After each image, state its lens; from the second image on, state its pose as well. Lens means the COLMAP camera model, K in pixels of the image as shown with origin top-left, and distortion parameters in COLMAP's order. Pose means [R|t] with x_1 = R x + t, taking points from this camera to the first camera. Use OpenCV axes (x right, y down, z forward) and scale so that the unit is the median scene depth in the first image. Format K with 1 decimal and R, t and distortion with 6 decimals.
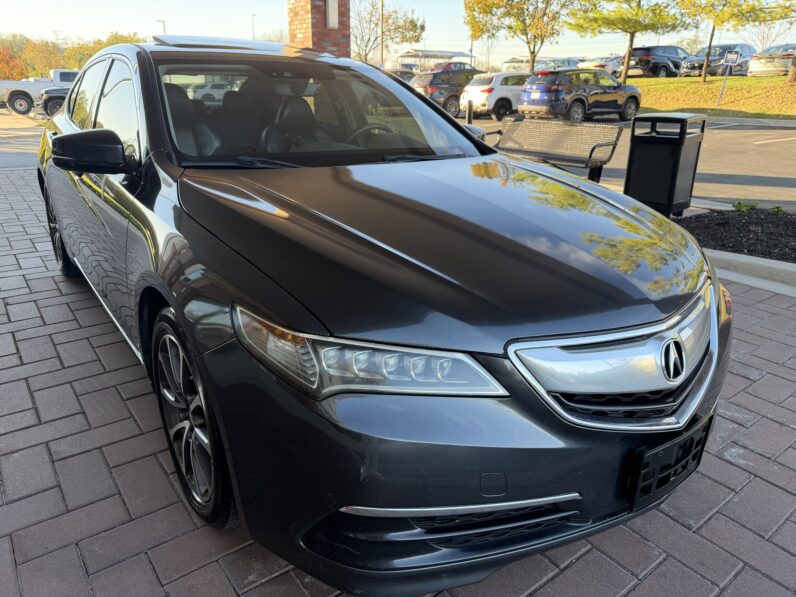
lens RADIAL K [[564.6, 0, 400.4], [0, 564.6, 298.3], [0, 0, 1]] dist [0.029512, -0.035820]
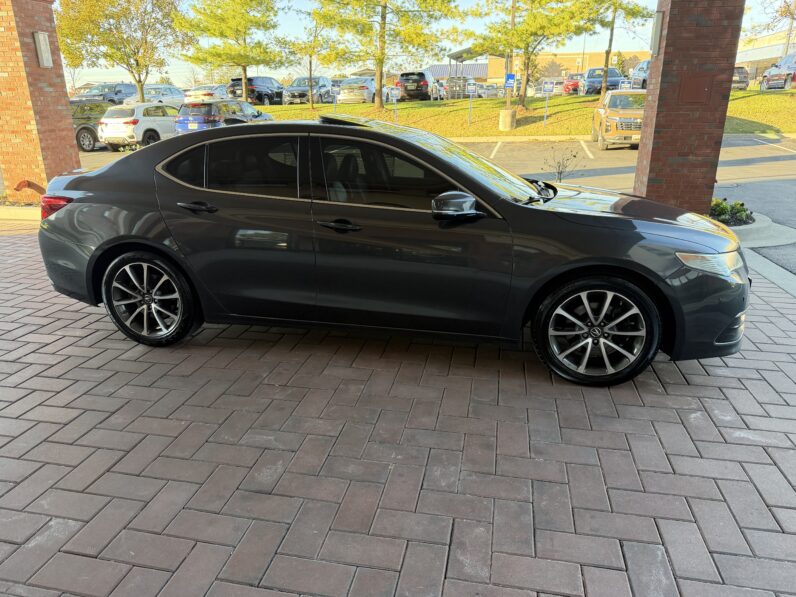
lens RADIAL K [[564.6, 0, 400.4], [0, 564.6, 298.3], [0, 0, 1]] dist [0.029512, -0.035820]
pose [[0.750178, -0.231318, 0.619456, -0.171736], [0.252441, 0.966046, 0.055029, -0.013825], [-0.611152, 0.115095, 0.783100, -0.005718]]
